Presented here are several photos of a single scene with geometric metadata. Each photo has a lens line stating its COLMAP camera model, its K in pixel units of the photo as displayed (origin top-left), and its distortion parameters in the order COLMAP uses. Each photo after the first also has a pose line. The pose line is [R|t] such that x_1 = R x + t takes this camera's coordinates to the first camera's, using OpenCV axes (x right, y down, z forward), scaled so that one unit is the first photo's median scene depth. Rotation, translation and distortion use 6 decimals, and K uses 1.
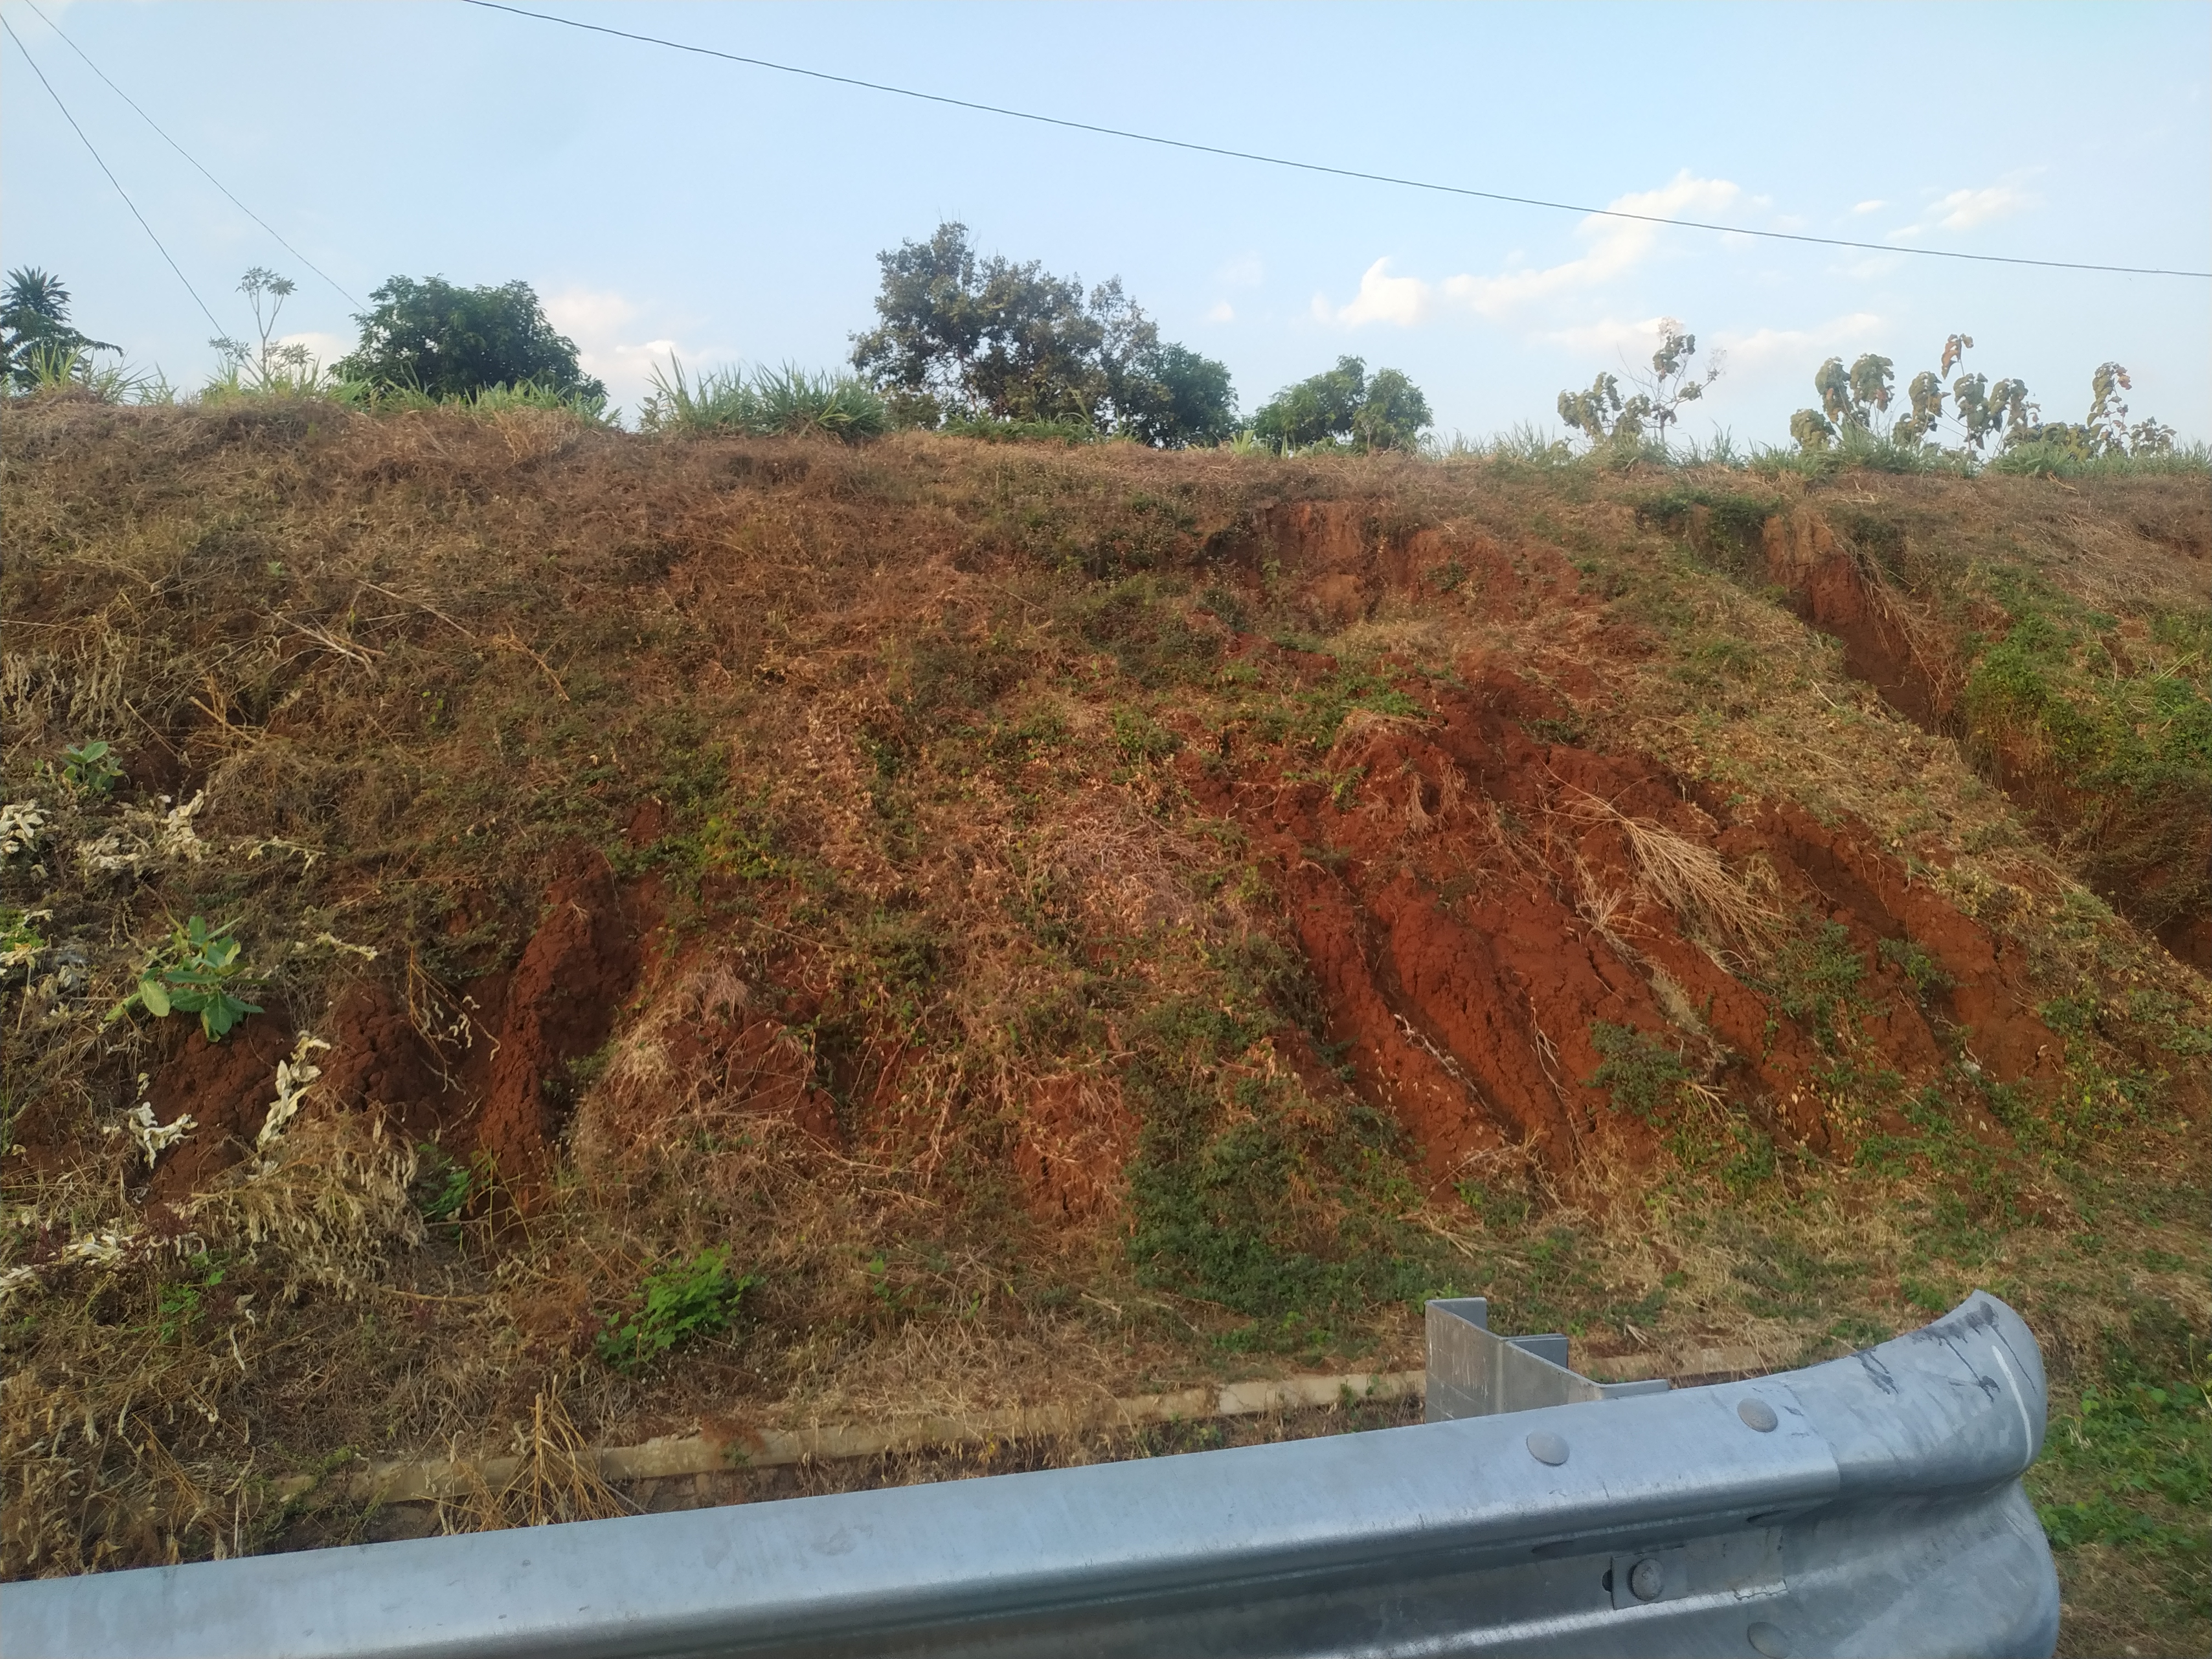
lens RADIAL K [[1643.8, 0, 1106.0], [0, 1643.8, 829.5], [0, 0, 1]] dist [0.027818, -0.053157]
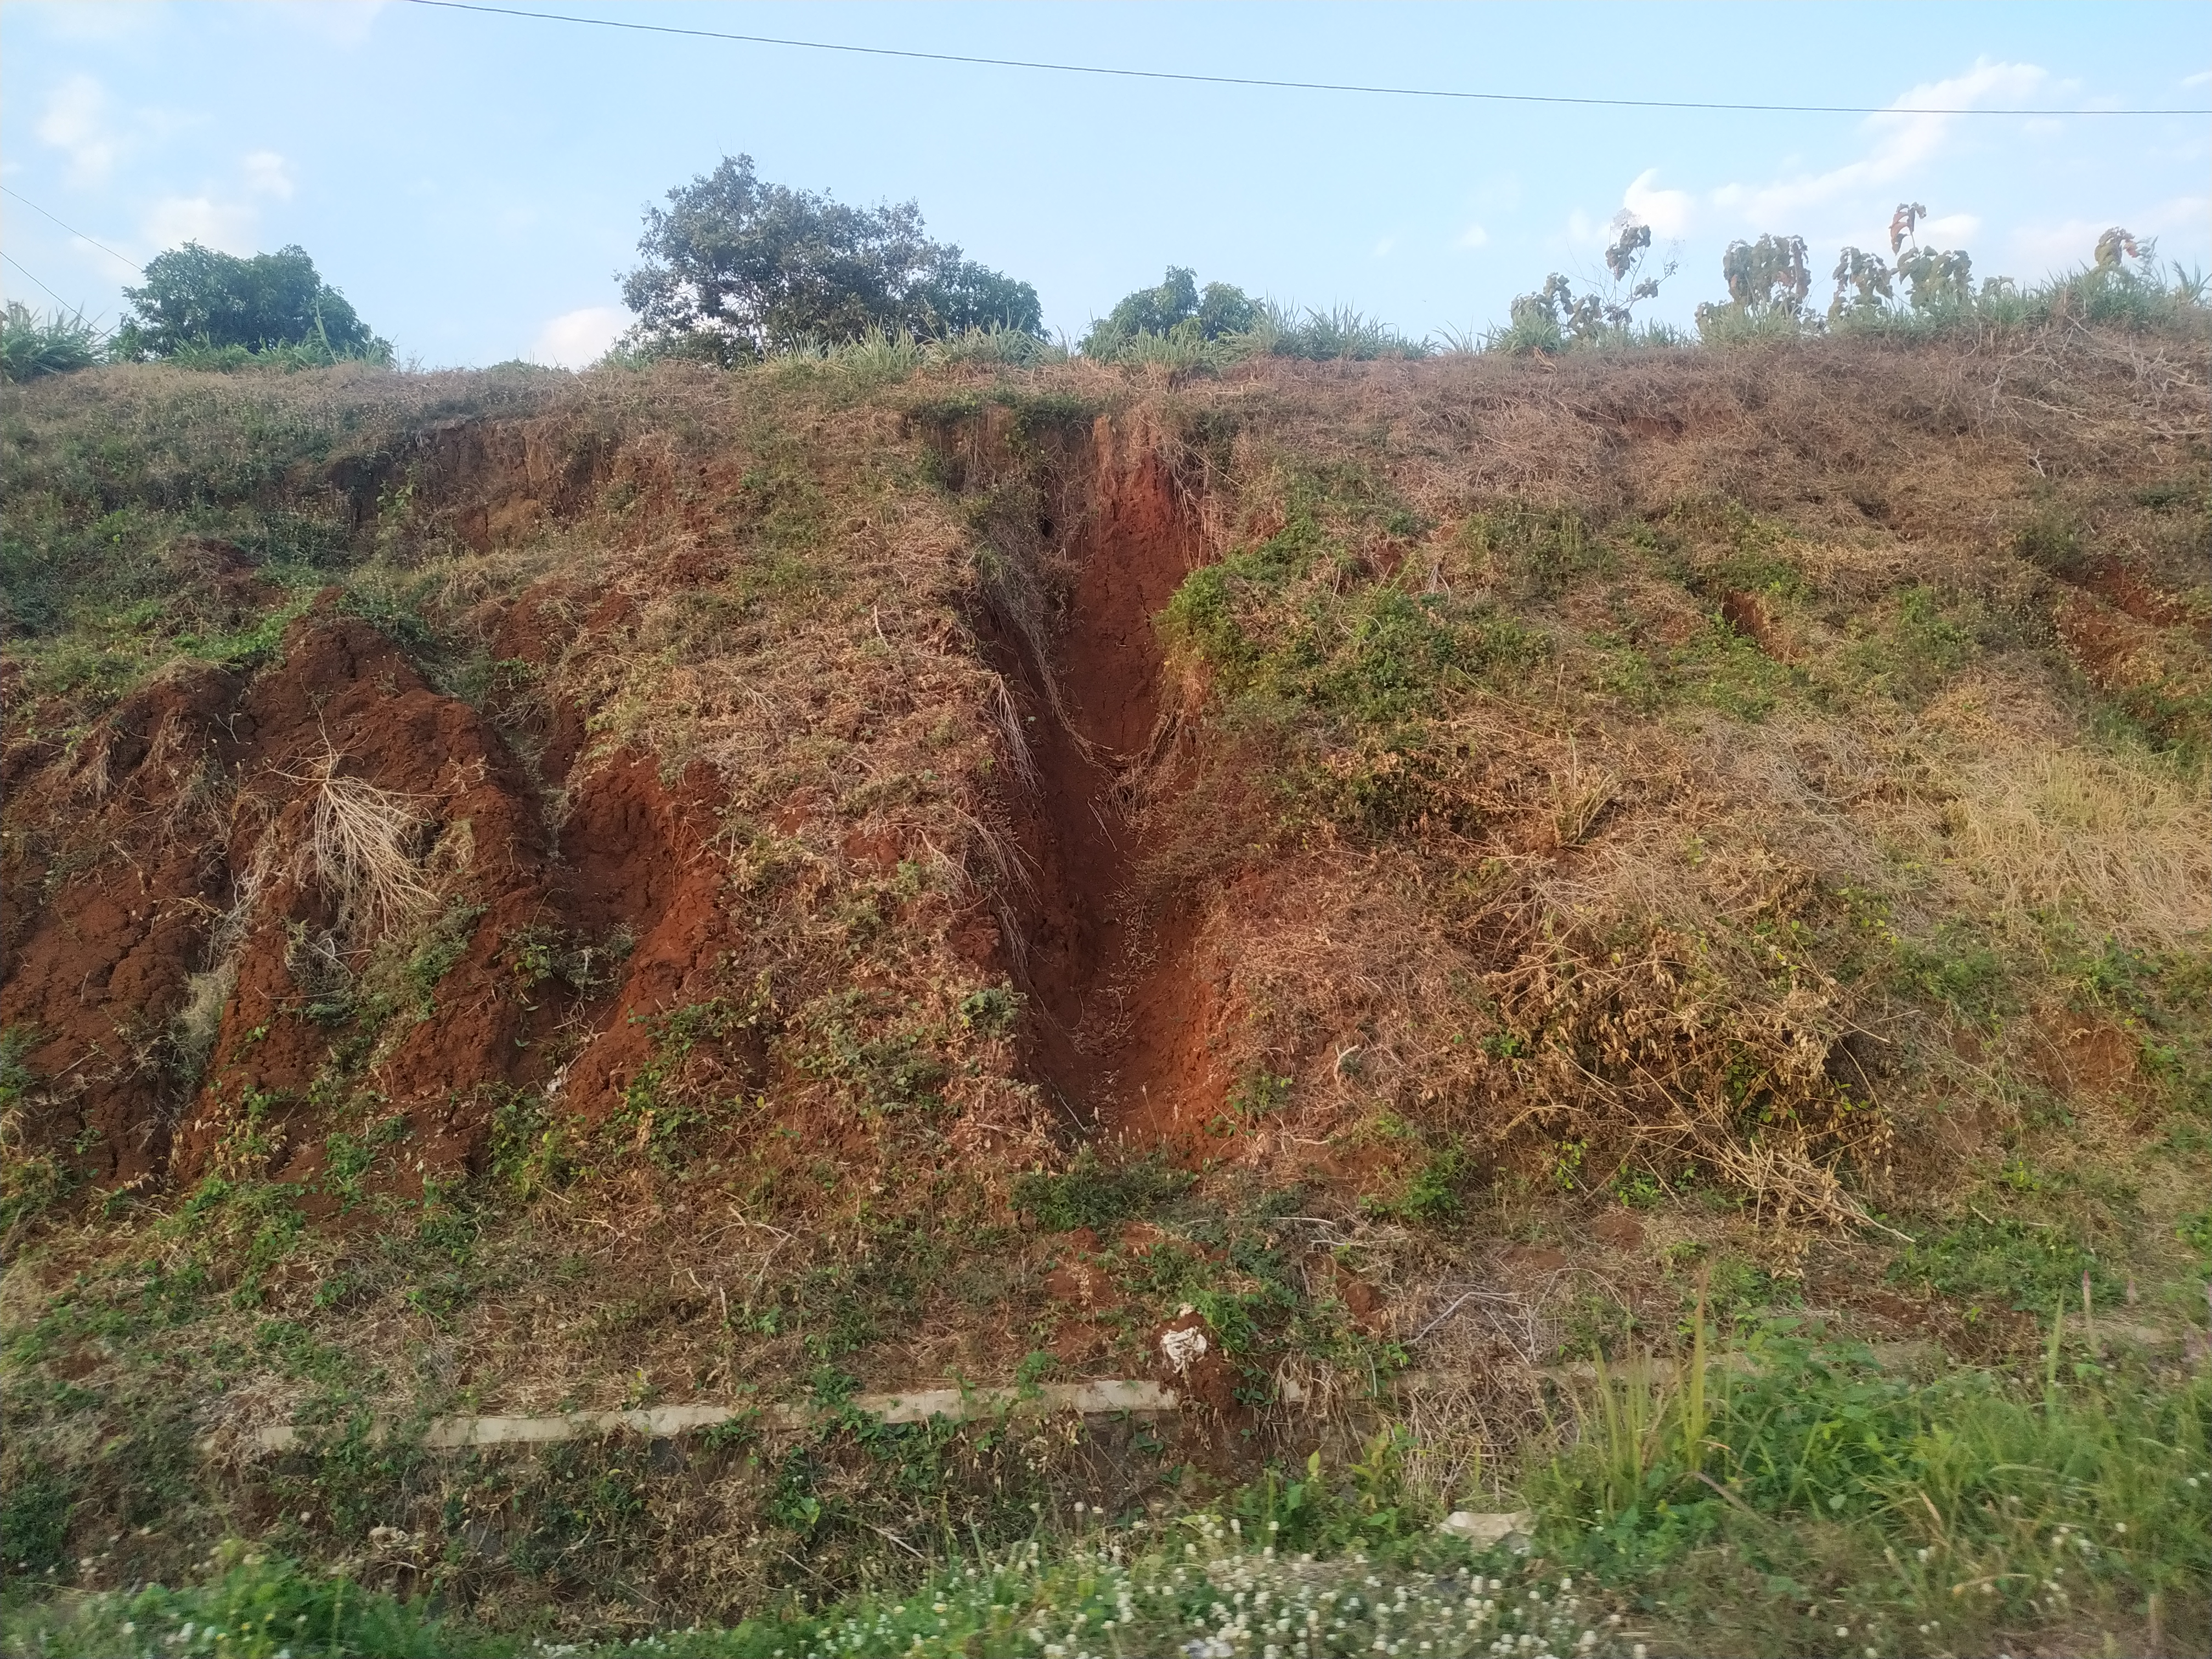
lens RADIAL K [[1643.8, 0, 1106.0], [0, 1643.8, 829.5], [0, 0, 1]] dist [0.027818, -0.053157]
pose [[0.986206, -0.003393, -0.165487, 0.451350], [0.008285, 0.999549, 0.028880, -0.000538], [0.165314, -0.029853, 0.985789, 0.126314]]
